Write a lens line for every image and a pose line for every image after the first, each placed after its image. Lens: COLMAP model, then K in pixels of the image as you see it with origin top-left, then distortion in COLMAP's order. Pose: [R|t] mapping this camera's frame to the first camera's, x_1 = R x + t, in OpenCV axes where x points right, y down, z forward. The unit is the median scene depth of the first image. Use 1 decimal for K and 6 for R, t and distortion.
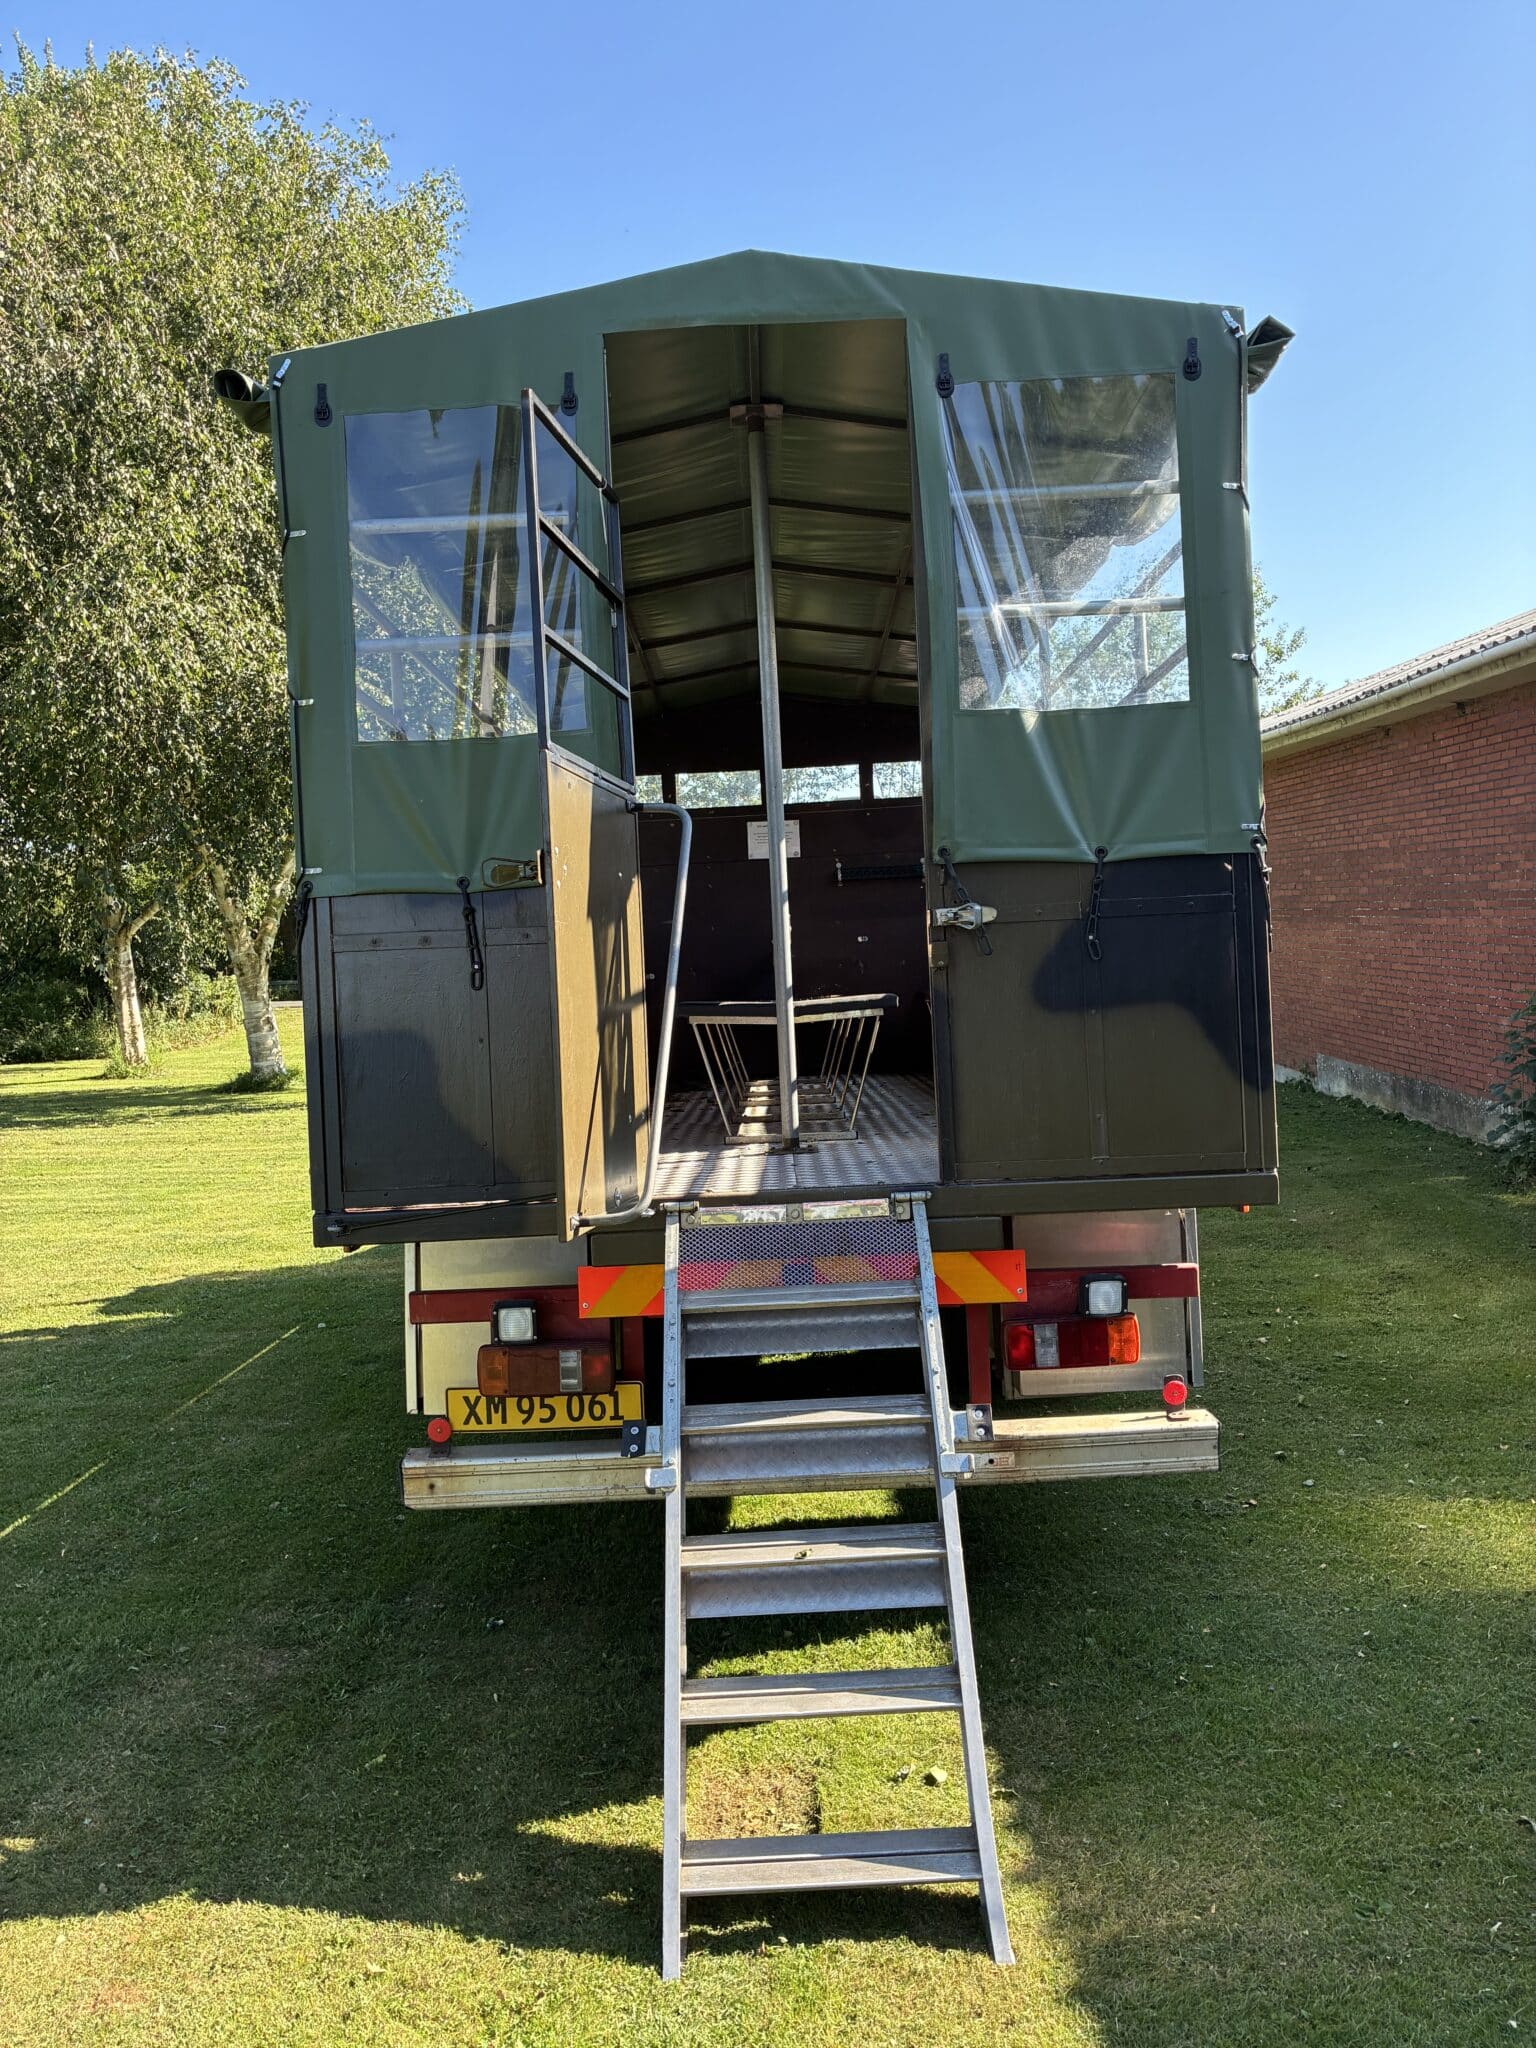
lens RADIAL K [[1575.5, 0, 768.0], [0, 1575.5, 1024.0], [0, 0, 1]] dist [-0.003681, -0.001927]
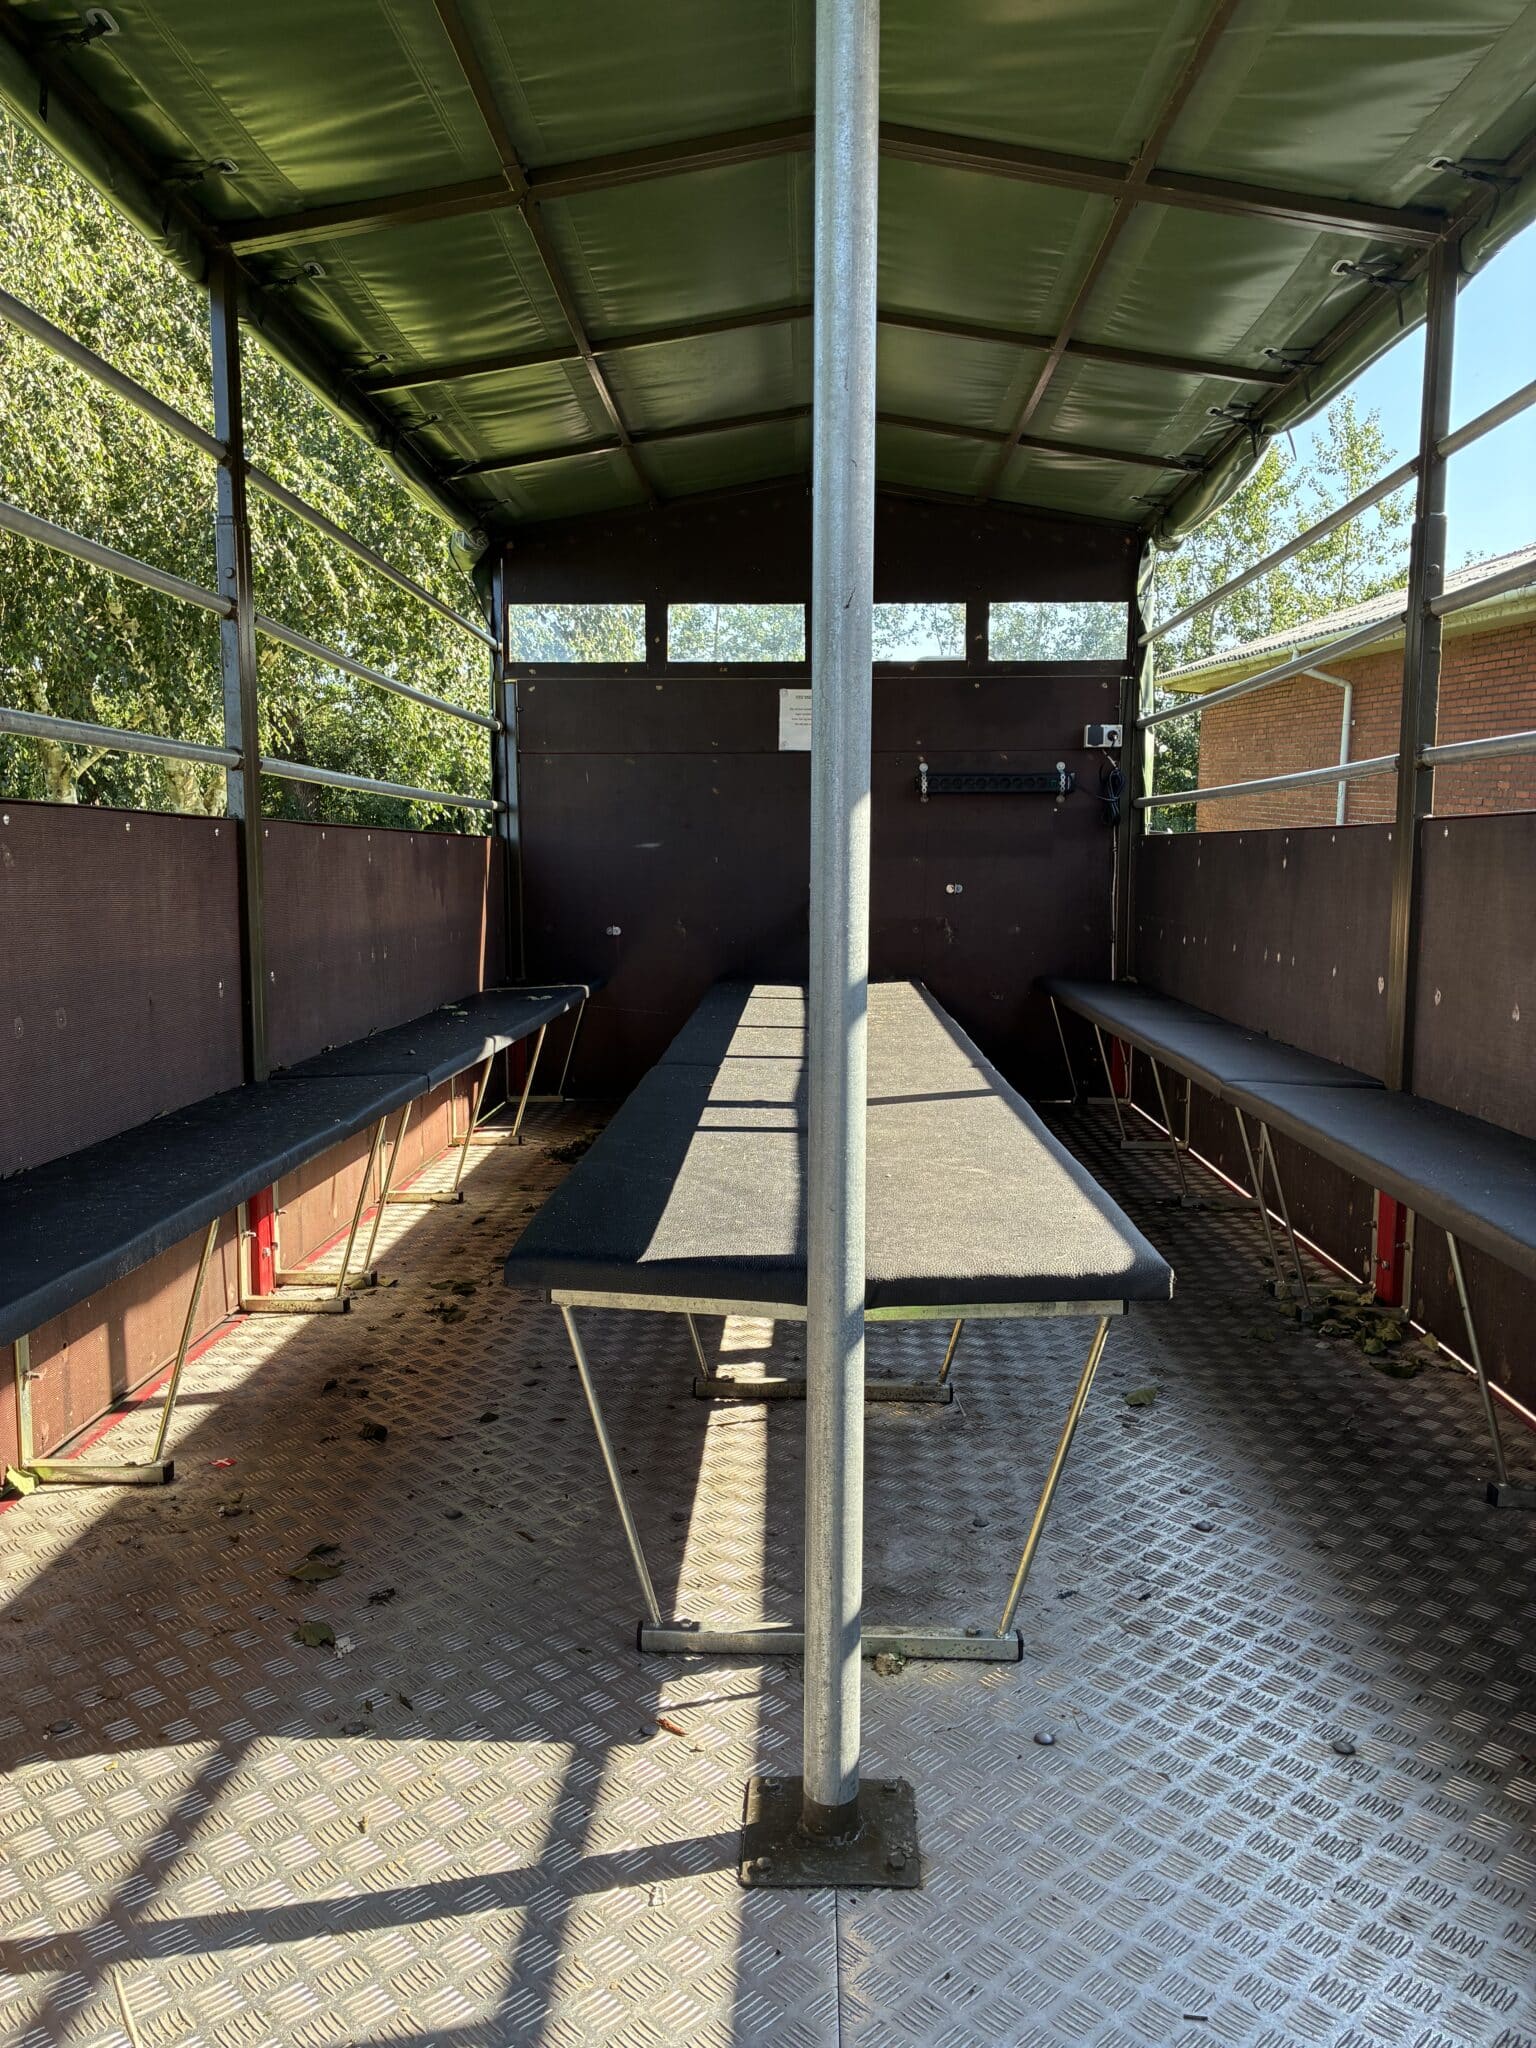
lens RADIAL K [[1610.1, 0, 768.0], [0, 1610.1, 1024.0], [0, 0, 1]] dist [0.016944, -0.006391]
pose [[0.998355, 0.054844, -0.016739, -0.000162], [-0.053239, 0.994987, 0.084658, -0.053205], [0.021298, -0.083627, 0.996269, 0.378517]]
